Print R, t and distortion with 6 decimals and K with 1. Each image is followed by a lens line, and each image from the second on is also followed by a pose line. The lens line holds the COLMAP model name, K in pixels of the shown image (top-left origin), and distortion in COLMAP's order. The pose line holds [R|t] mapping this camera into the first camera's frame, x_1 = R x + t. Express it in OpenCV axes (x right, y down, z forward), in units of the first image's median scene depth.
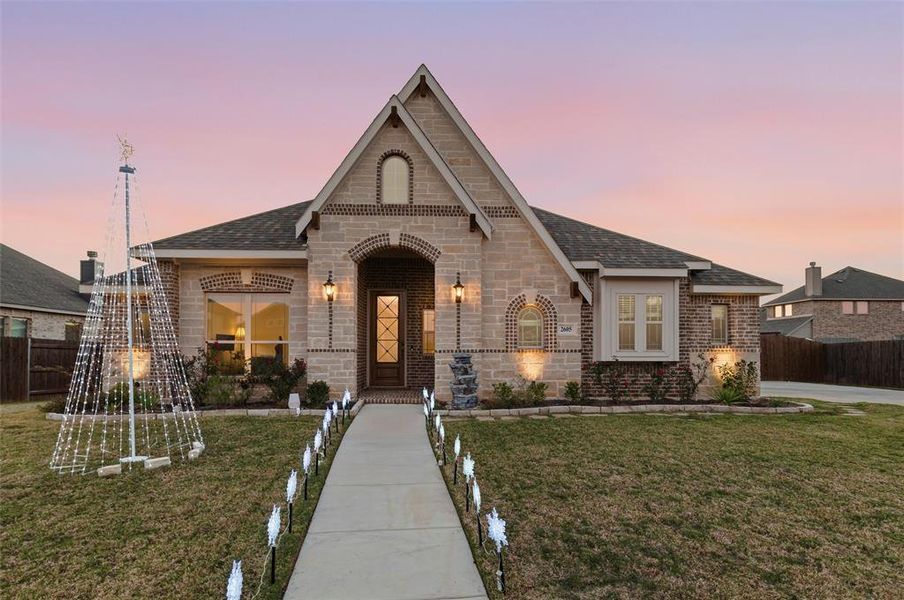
lens RADIAL K [[492.5, 0, 452.4], [0, 492.5, 348.1], [0, 0, 1]] dist [-0.003151, -0.000043]
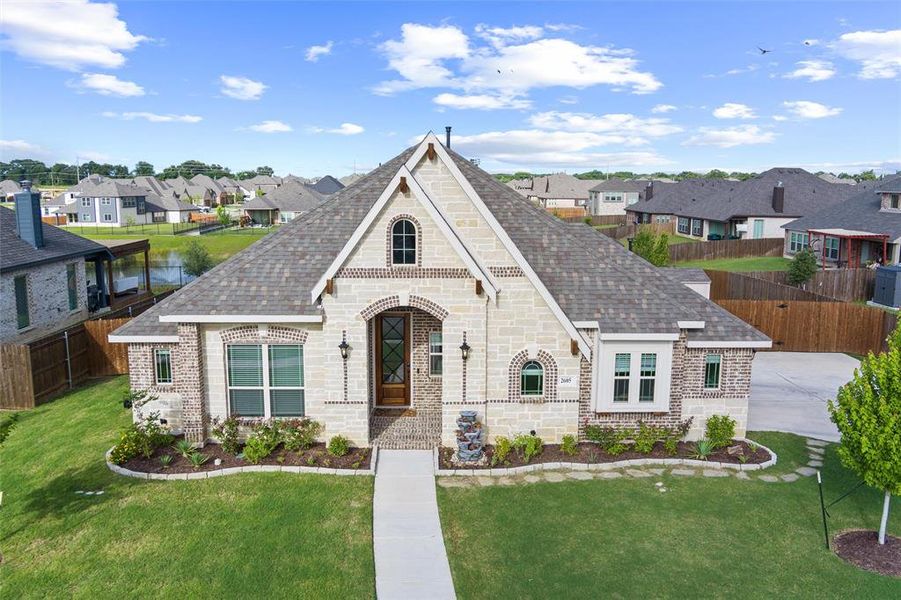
lens RADIAL K [[748.6, 0, 450.8], [0, 748.6, 316.6], [0, 0, 1]] dist [-0.059021, 0.000526]
pose [[0.999934, 0.005563, -0.010093, -0.001681], [-0.003553, 0.981938, 0.189167, -0.486866], [0.010963, -0.189119, 0.981893, -0.568276]]
